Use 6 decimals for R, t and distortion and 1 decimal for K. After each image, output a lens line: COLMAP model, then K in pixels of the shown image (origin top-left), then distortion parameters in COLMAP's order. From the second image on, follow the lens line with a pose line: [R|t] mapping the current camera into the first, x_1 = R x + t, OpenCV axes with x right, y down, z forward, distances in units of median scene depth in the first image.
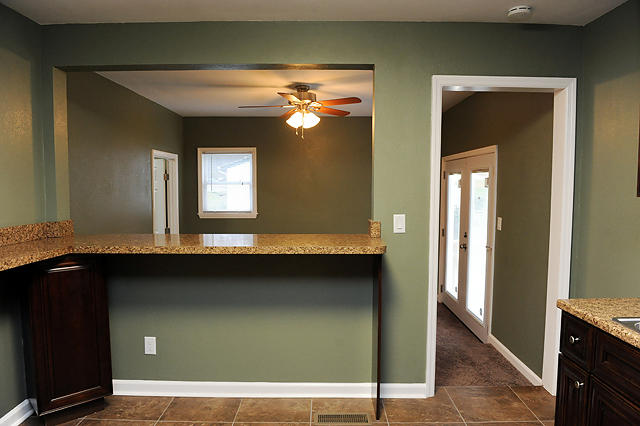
lens RADIAL K [[434.2, 0, 320.5], [0, 434.2, 215.3], [0, 0, 1]] dist [-0.048769, -0.004338]
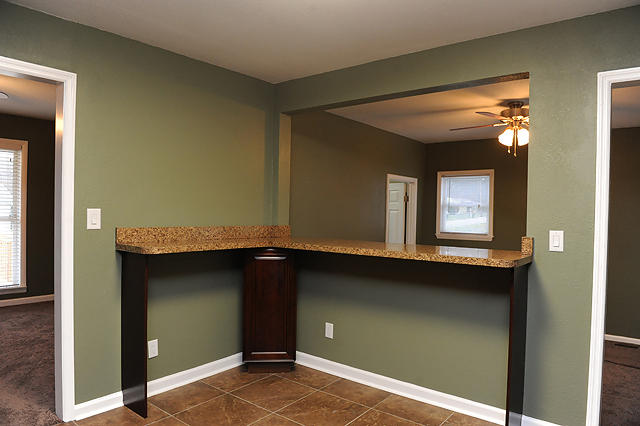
lens RADIAL K [[434.2, 0, 321.9], [0, 434.2, 215.5], [0, 0, 1]] dist [-0.048769, -0.004338]
pose [[0.786577, 0.020550, -0.617150, 0.341589], [-0.061269, 0.997111, -0.044887, 0.035581], [0.614445, 0.073119, 0.785564, 0.001790]]
